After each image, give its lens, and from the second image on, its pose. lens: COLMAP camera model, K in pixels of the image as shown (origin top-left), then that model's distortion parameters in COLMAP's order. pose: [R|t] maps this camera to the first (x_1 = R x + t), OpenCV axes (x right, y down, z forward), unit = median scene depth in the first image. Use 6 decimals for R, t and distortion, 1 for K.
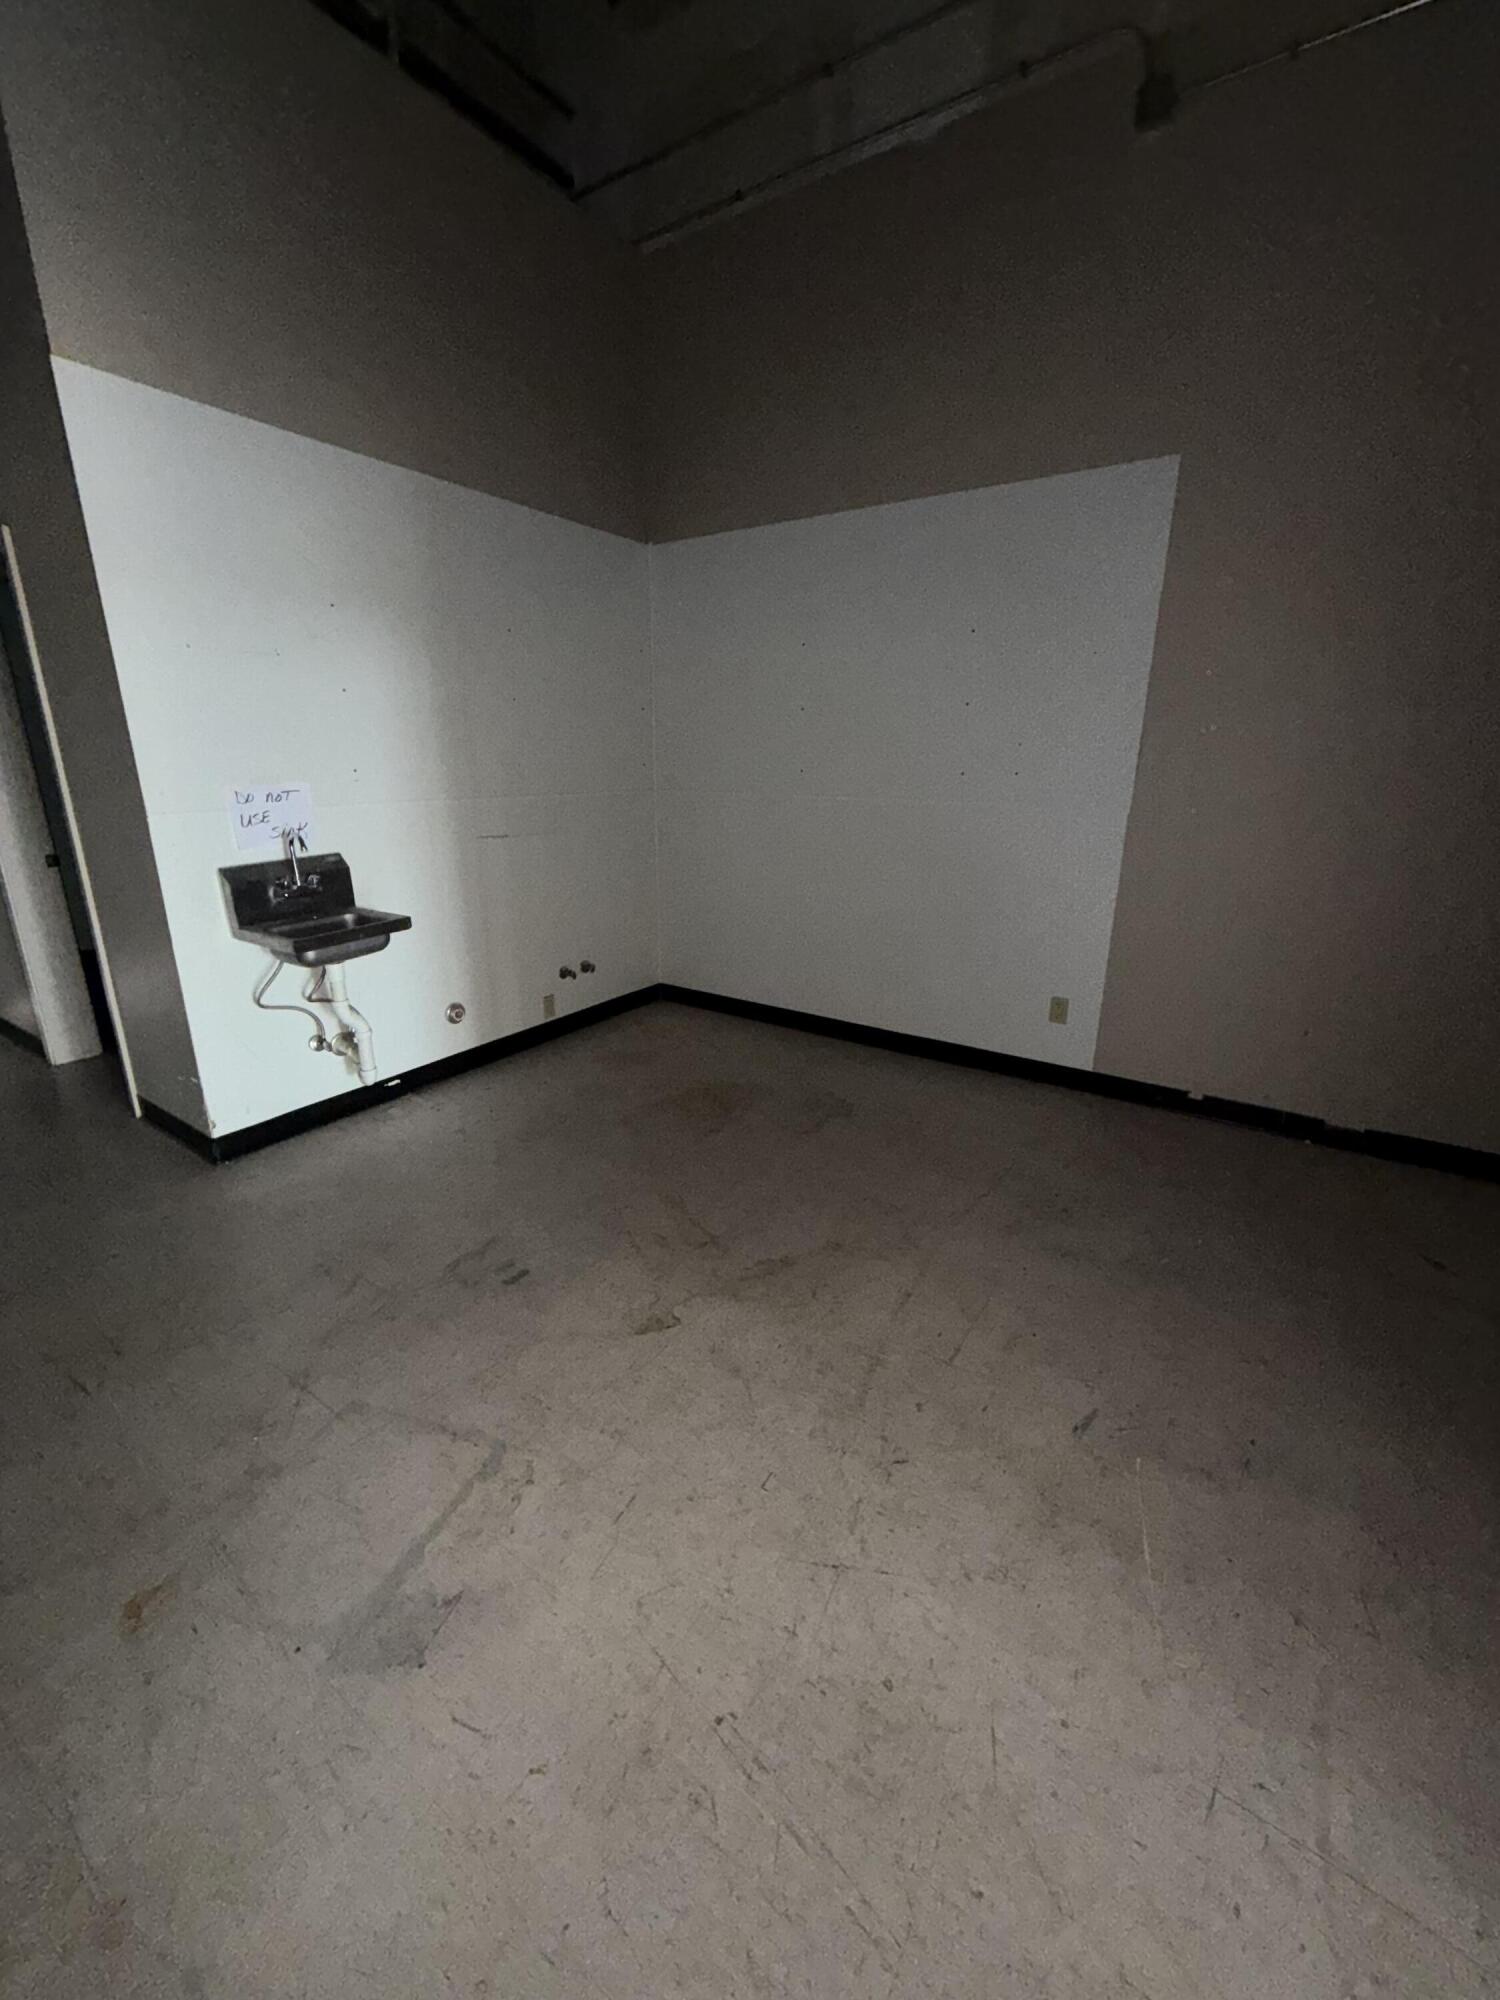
lens RADIAL K [[796.4, 0, 752.5], [0, 796.4, 1002.7], [0, 0, 1]] dist [-0.001289, 0.000255]
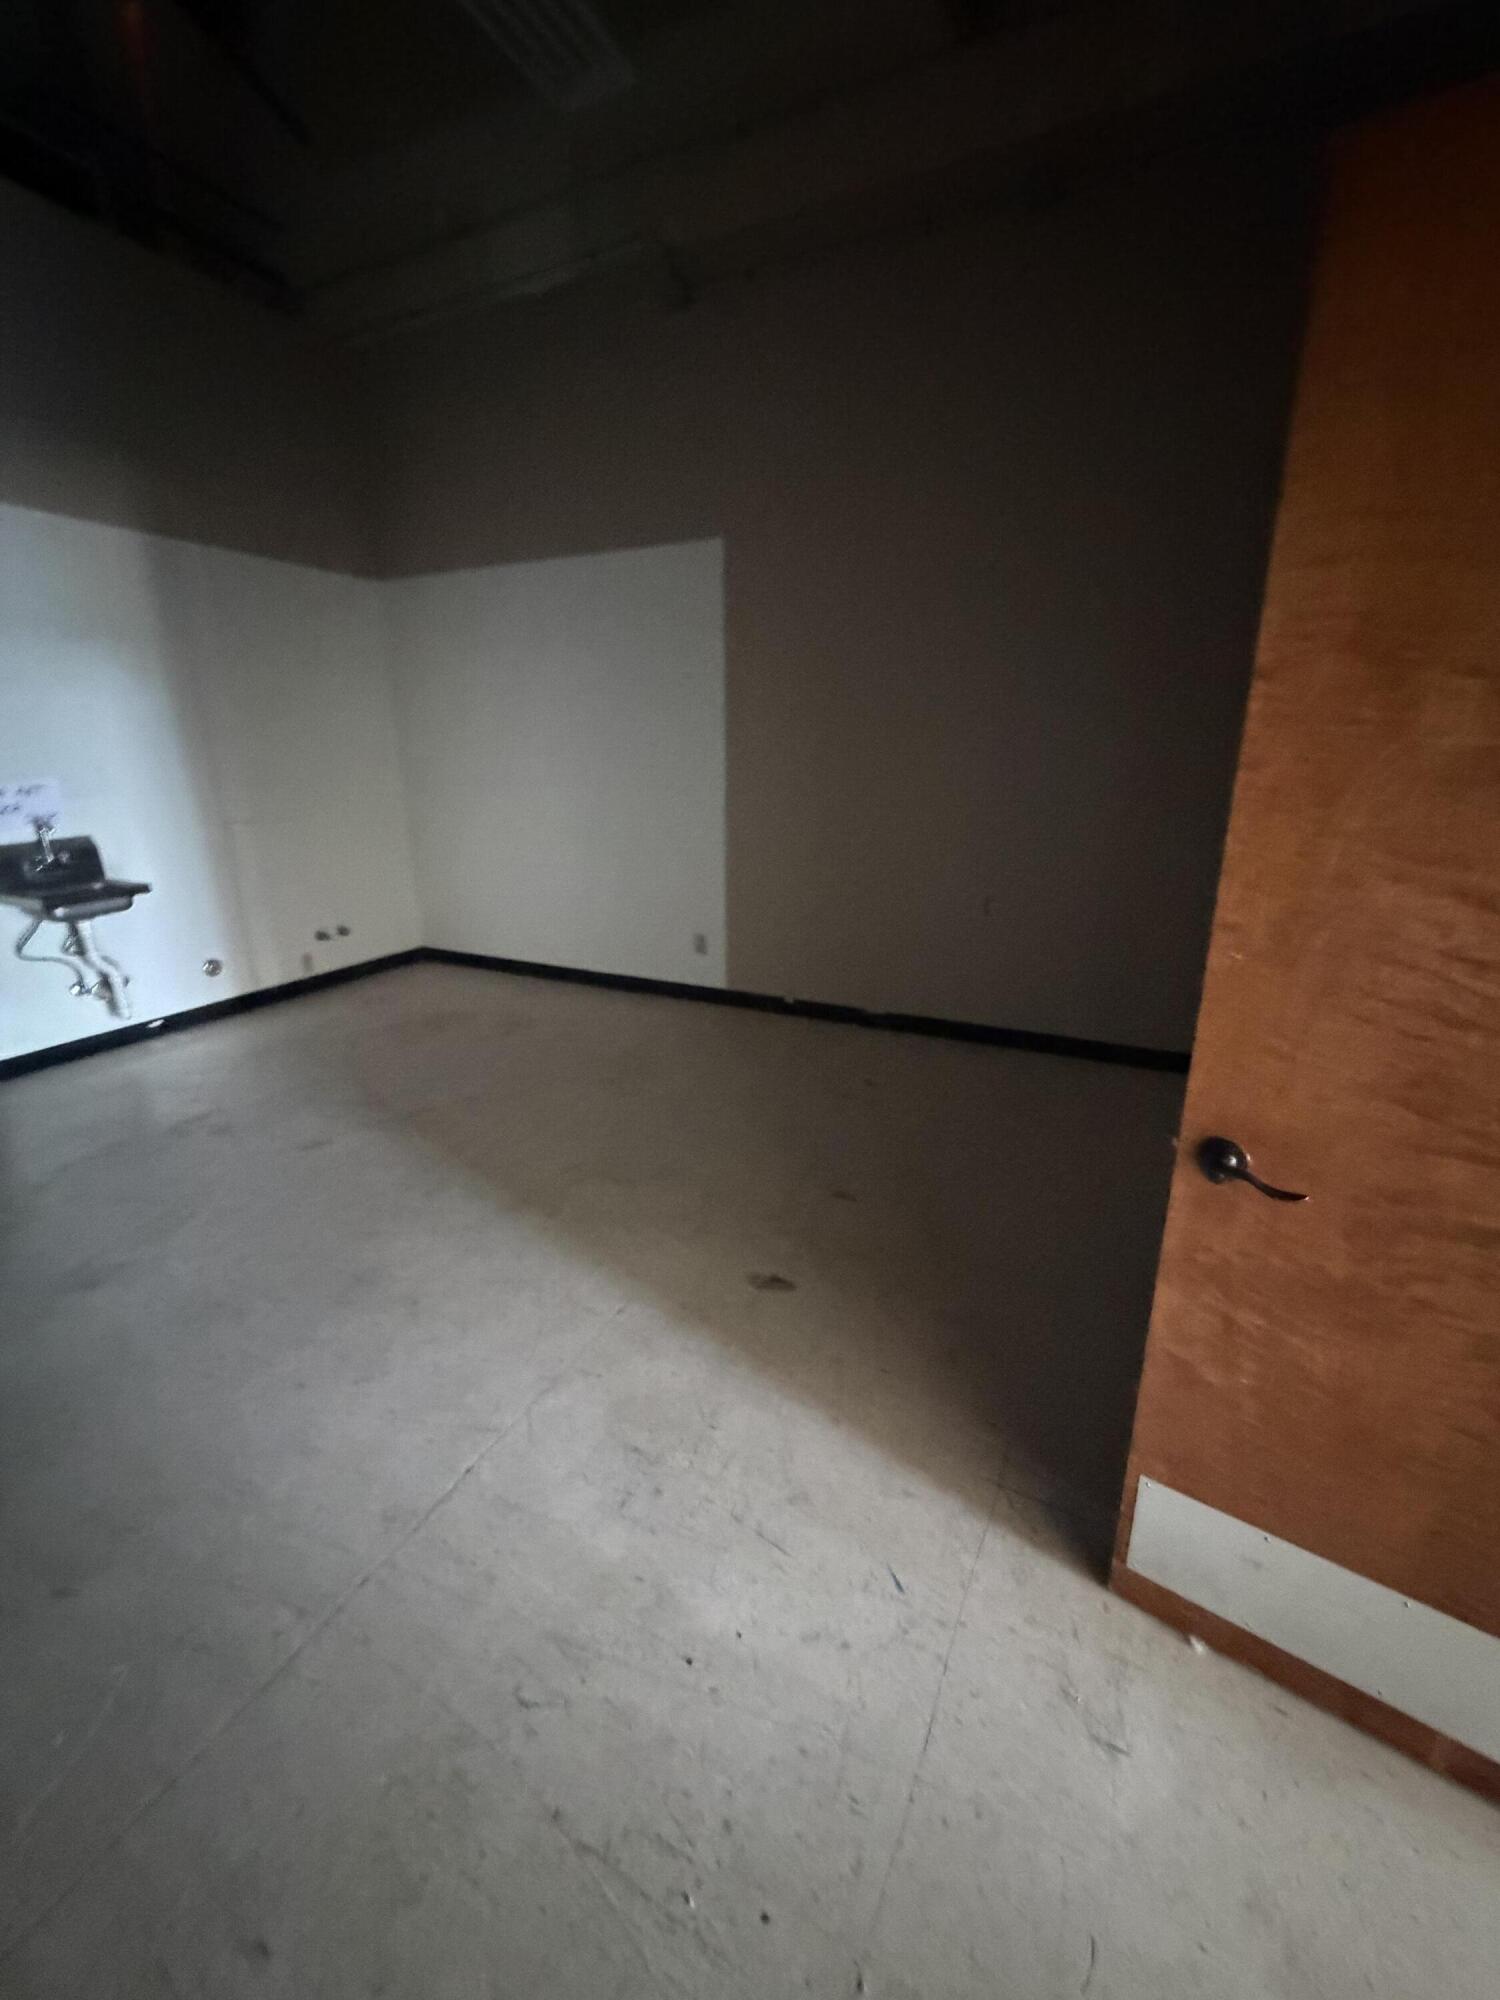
lens RADIAL K [[796.4, 0, 746.2], [0, 796.4, 991.8], [0, 0, 1]] dist [-0.001289, 0.000255]
pose [[0.993014, -0.046684, 0.108367, 0.367488], [0.047696, 0.998839, -0.006767, 0.117800], [-0.107925, 0.011888, 0.994088, -0.364016]]
